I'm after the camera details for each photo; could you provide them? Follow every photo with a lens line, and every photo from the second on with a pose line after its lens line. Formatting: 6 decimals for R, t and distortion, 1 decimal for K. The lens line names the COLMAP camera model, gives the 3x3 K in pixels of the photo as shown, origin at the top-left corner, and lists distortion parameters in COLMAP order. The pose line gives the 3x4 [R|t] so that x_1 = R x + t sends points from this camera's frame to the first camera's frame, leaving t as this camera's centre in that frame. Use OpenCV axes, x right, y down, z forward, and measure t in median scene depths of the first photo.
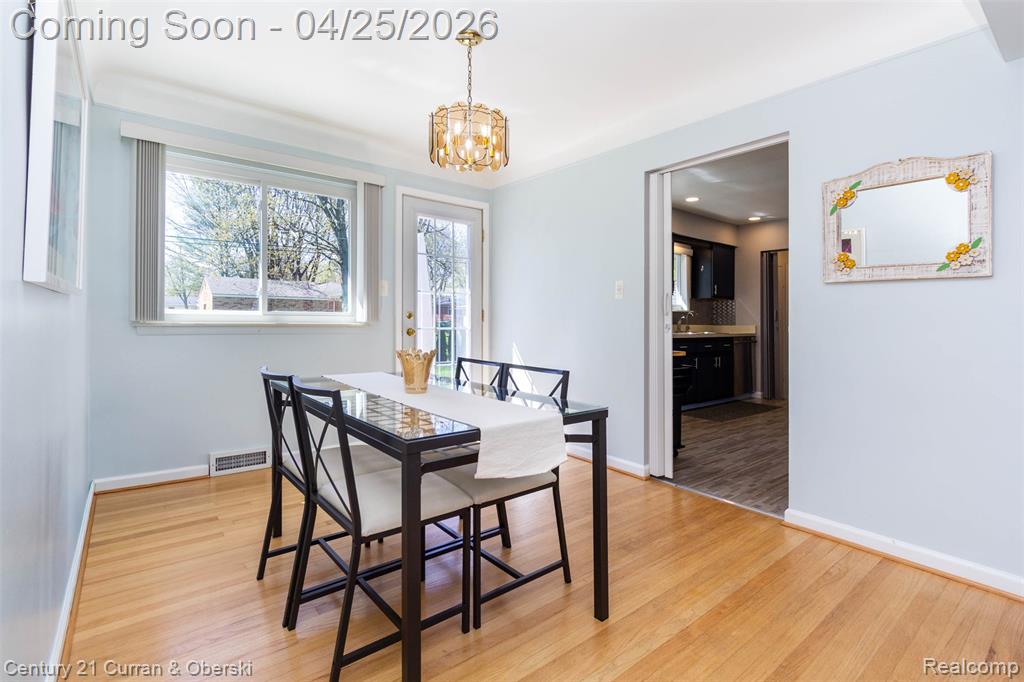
lens RADIAL K [[481.1, 0, 516.9], [0, 481.1, 328.9], [0, 0, 1]] dist [0.004054, 0.000394]
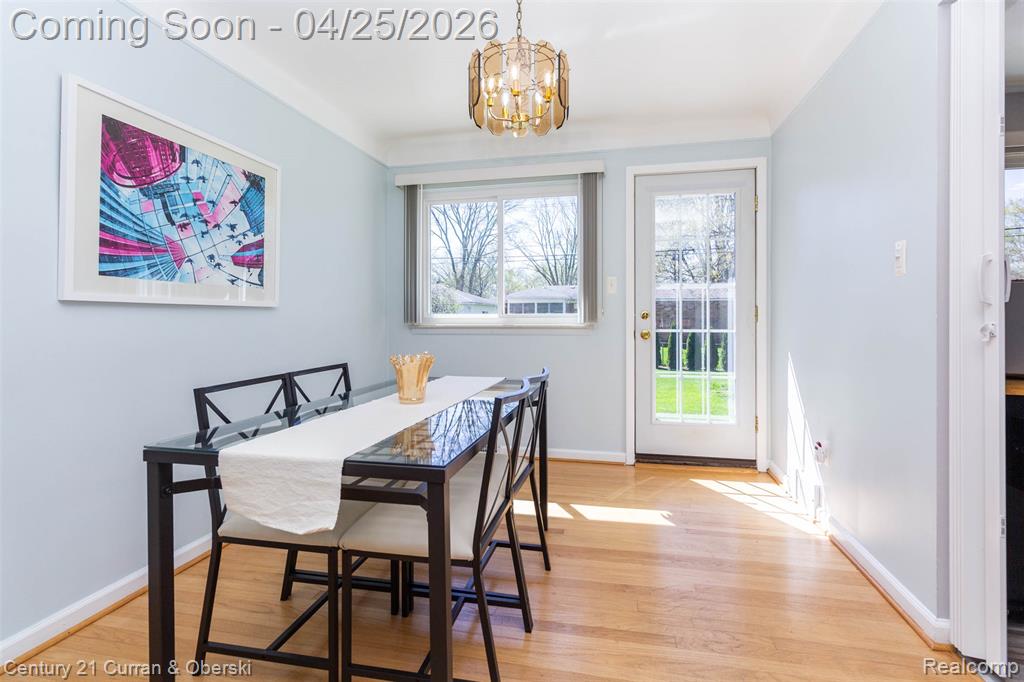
lens RADIAL K [[481.1, 0, 516.9], [0, 481.1, 328.9], [0, 0, 1]] dist [0.004054, 0.000394]
pose [[0.628735, -0.000578, -0.777619, 0.376069], [-0.005934, 0.999967, -0.005542, 0.001717], [0.777597, 0.008099, 0.628711, 0.371660]]
